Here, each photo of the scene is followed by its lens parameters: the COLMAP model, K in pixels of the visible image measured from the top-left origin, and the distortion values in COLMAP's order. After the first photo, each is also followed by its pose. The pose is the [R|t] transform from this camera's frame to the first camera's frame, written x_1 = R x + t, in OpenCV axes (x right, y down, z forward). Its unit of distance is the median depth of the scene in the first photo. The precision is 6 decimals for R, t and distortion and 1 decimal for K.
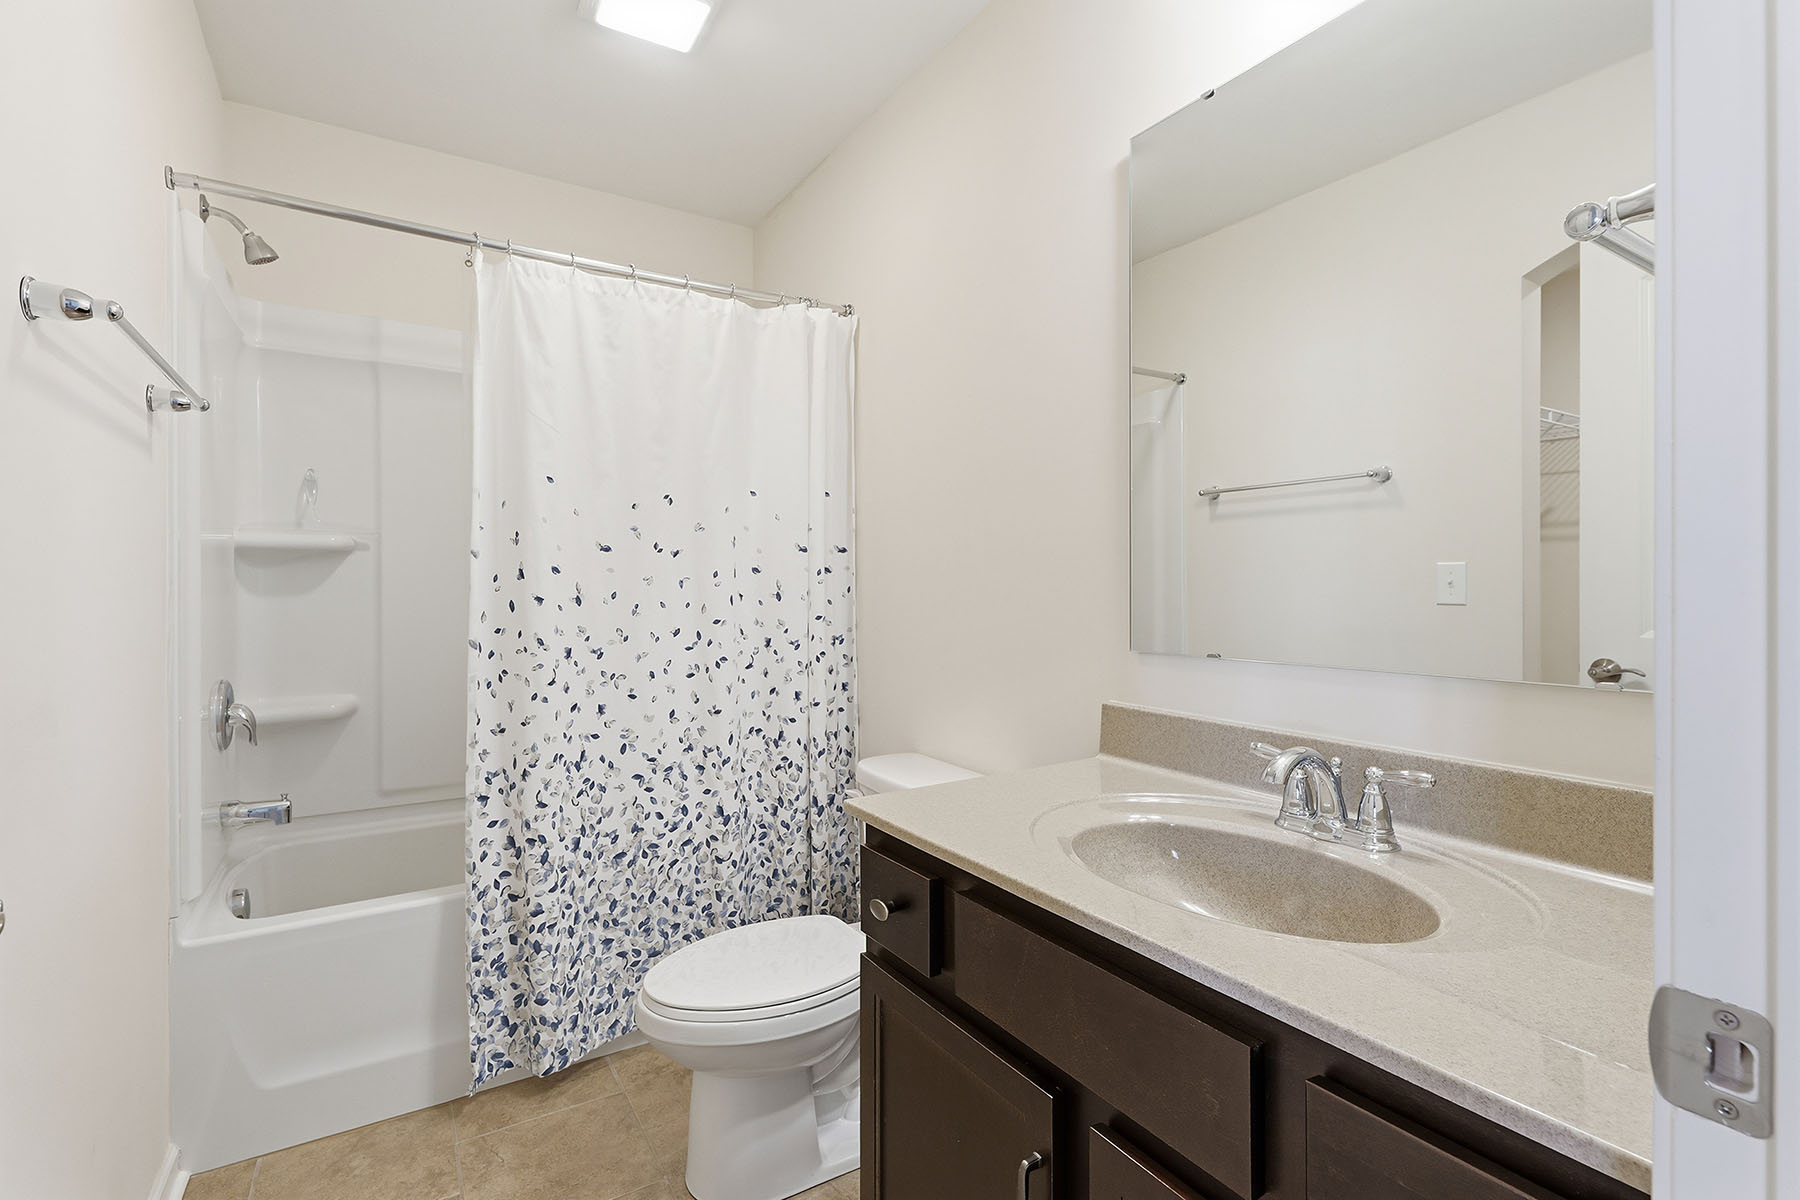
lens RADIAL K [[841.5, 0, 904.4], [0, 841.5, 596.4], [0, 0, 1]] dist [0.008999, 0.000302]
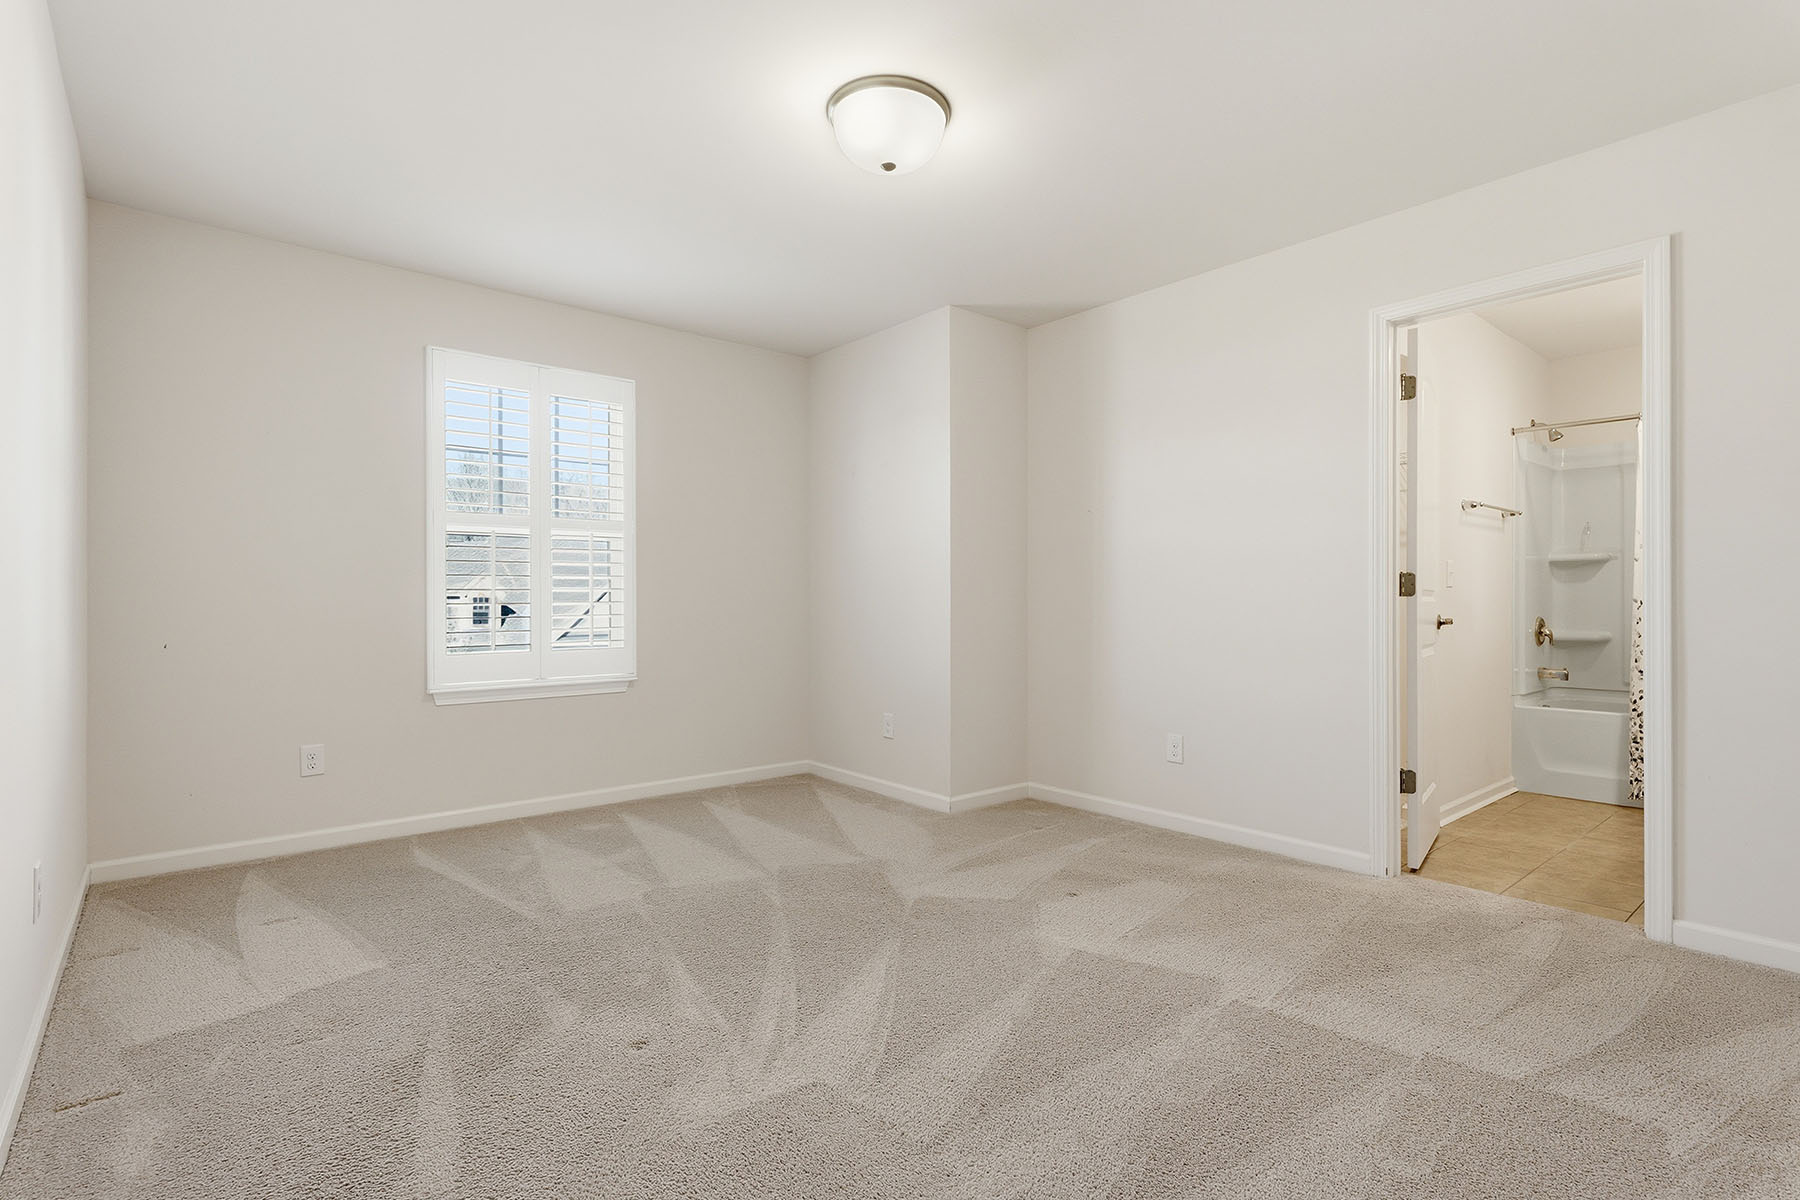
lens RADIAL K [[841.5, 0, 904.4], [0, 841.5, 596.3], [0, 0, 1]] dist [0.008999, 0.000302]
pose [[0.138426, -0.004414, -0.990363, 1.231782], [-0.005376, 0.999972, -0.005208, 0.056437], [0.990358, 0.006045, 0.138399, -1.042503]]
